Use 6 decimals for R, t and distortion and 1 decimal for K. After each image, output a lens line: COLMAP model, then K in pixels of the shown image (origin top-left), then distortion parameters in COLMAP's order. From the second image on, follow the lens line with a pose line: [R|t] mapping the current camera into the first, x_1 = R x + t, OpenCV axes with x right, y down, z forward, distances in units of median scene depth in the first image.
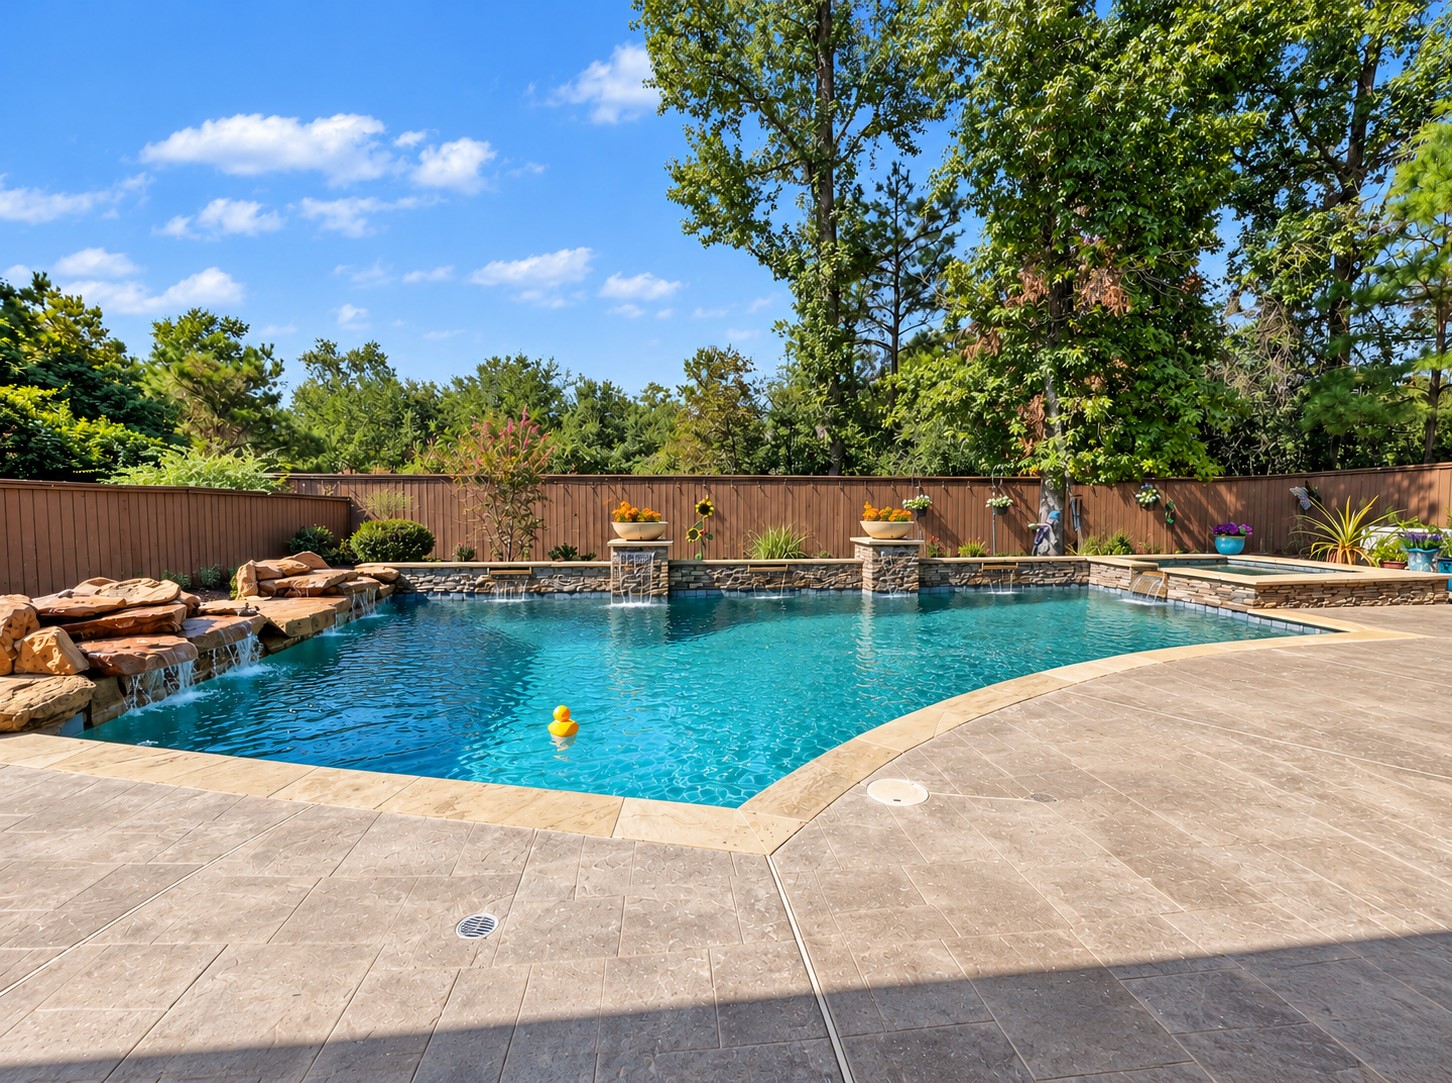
lens RADIAL K [[622.4, 0, 726.0], [0, 622.4, 541.5], [0, 0, 1]] dist [-0.000244, -0.000002]
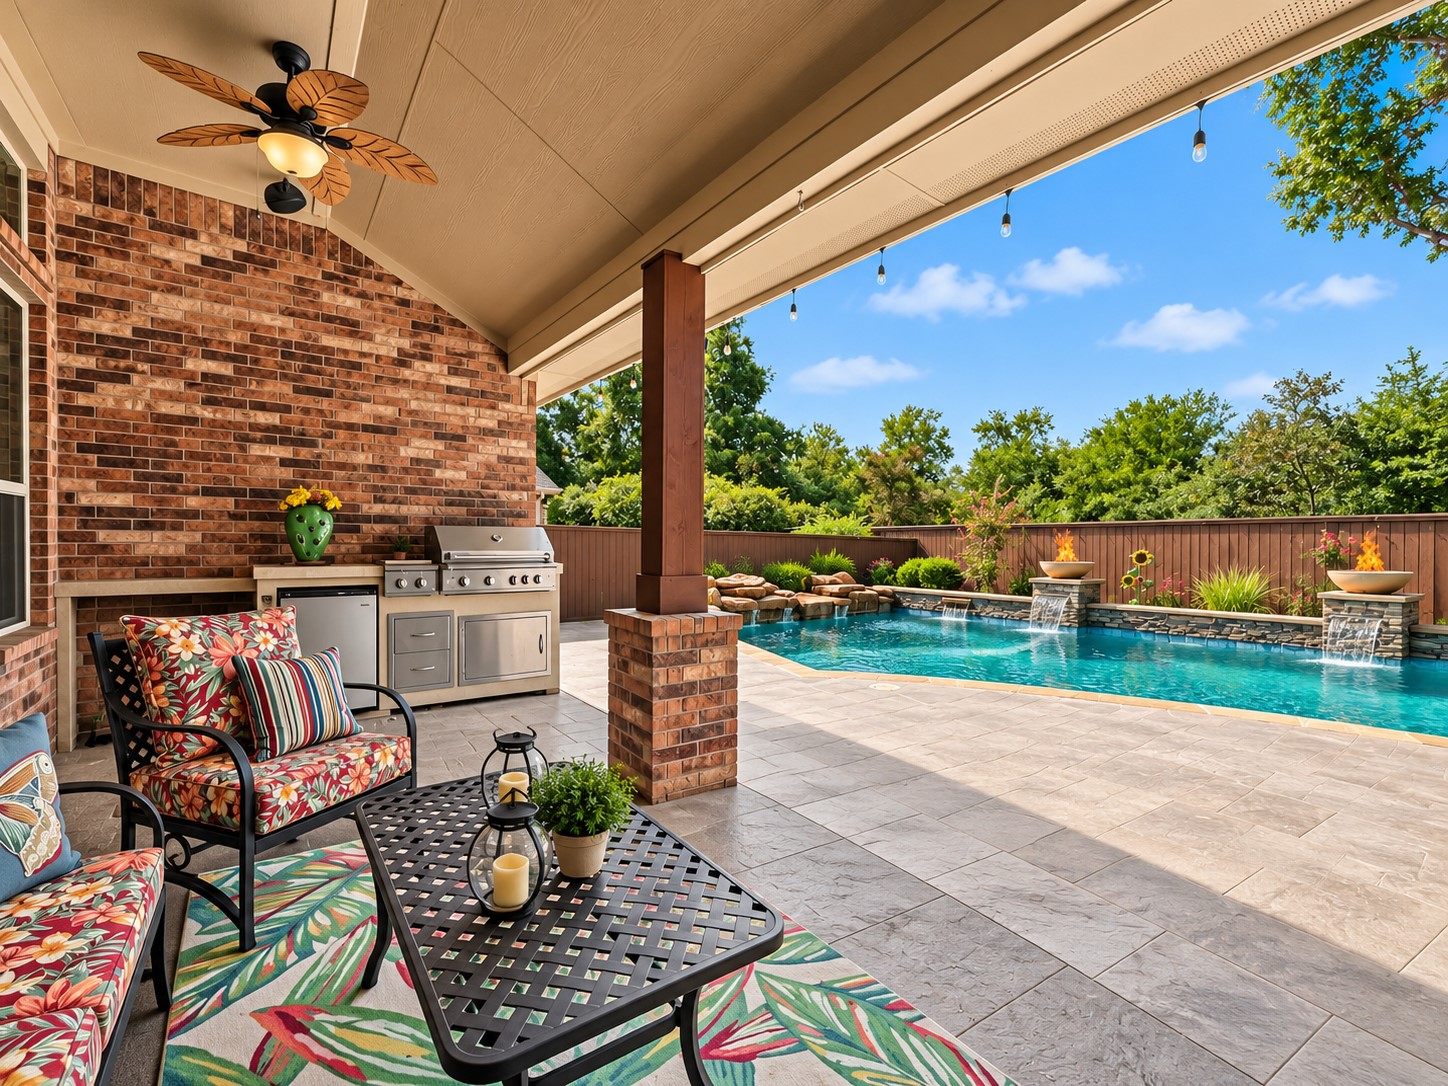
lens RADIAL K [[597.4, 0, 724.0], [0, 597.4, 543.0], [0, 0, 1]] dist [-0.000698, 0.000069]
pose [[0.462624, 0.020318, -0.886322, 0.571892], [-0.065674, 0.997776, -0.011406, -0.019127], [0.884119, 0.063485, 0.462929, -0.121054]]
